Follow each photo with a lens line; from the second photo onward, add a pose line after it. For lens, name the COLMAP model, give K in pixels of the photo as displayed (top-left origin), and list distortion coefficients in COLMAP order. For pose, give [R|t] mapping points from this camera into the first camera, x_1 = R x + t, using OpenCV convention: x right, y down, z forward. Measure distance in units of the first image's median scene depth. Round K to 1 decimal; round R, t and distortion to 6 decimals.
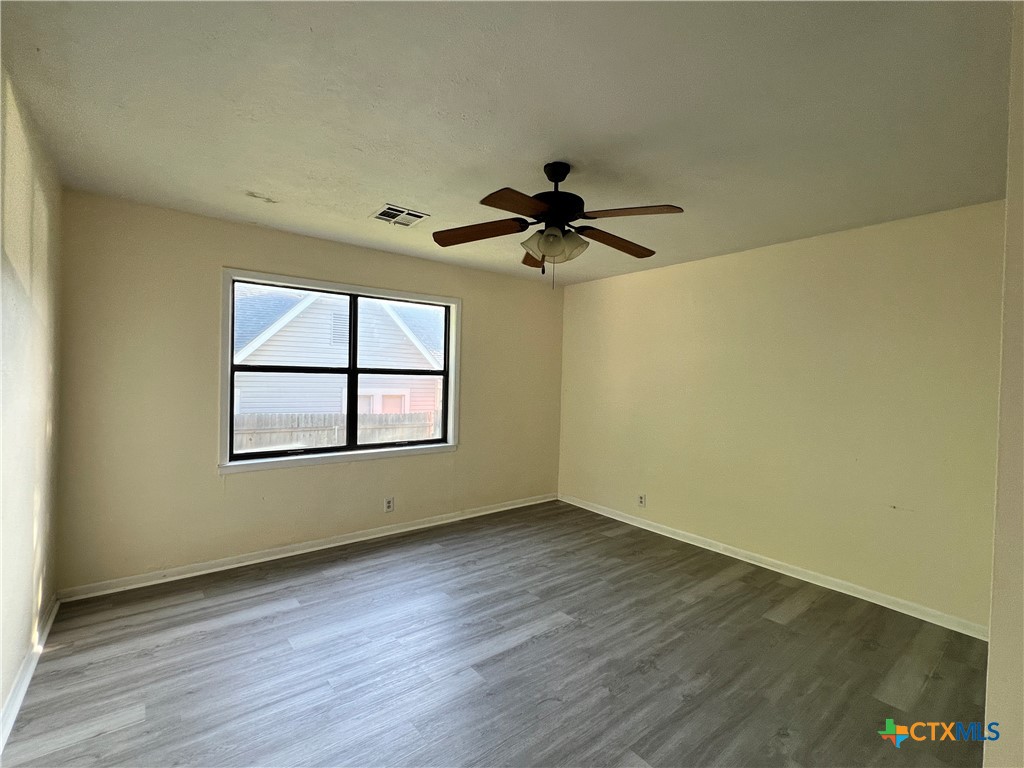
lens RADIAL K [[447.9, 0, 512.5], [0, 447.9, 382.3], [0, 0, 1]] dist [-0.001744, -0.000030]
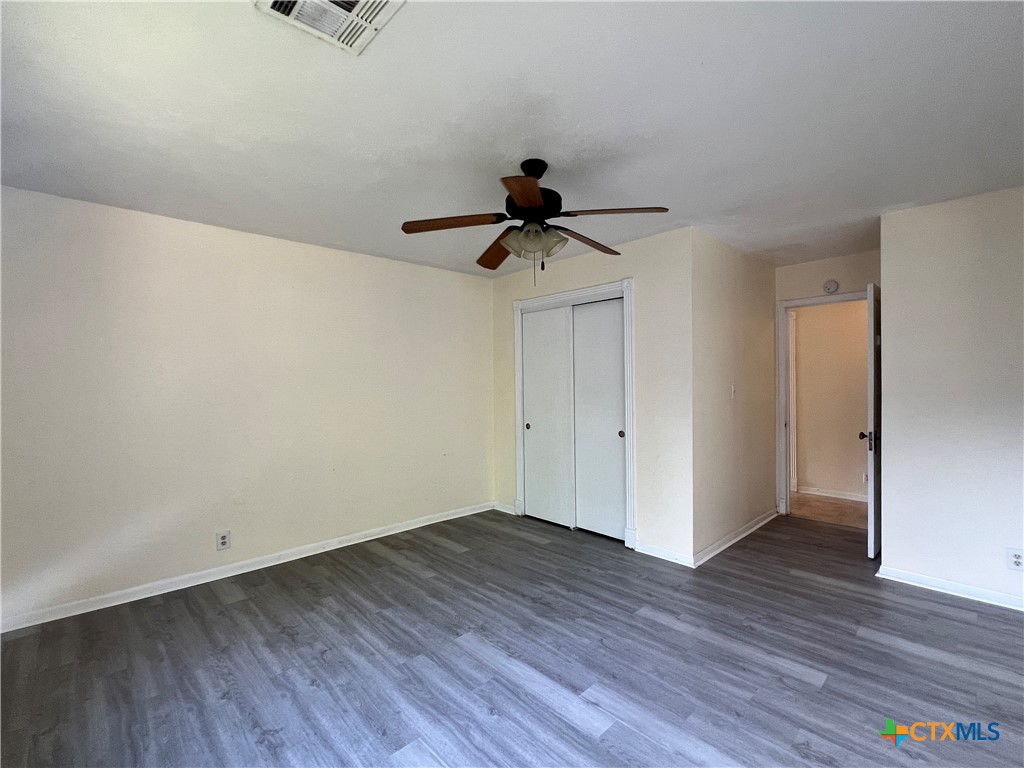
lens RADIAL K [[460.3, 0, 510.5], [0, 460.3, 383.6], [0, 0, 1]] dist [-0.003730, 0.000753]
pose [[-0.072229, -0.034760, 0.996782, -0.701920], [0.018005, 0.999184, 0.036149, -0.012796], [-0.997226, 0.020559, -0.071544, 0.860017]]
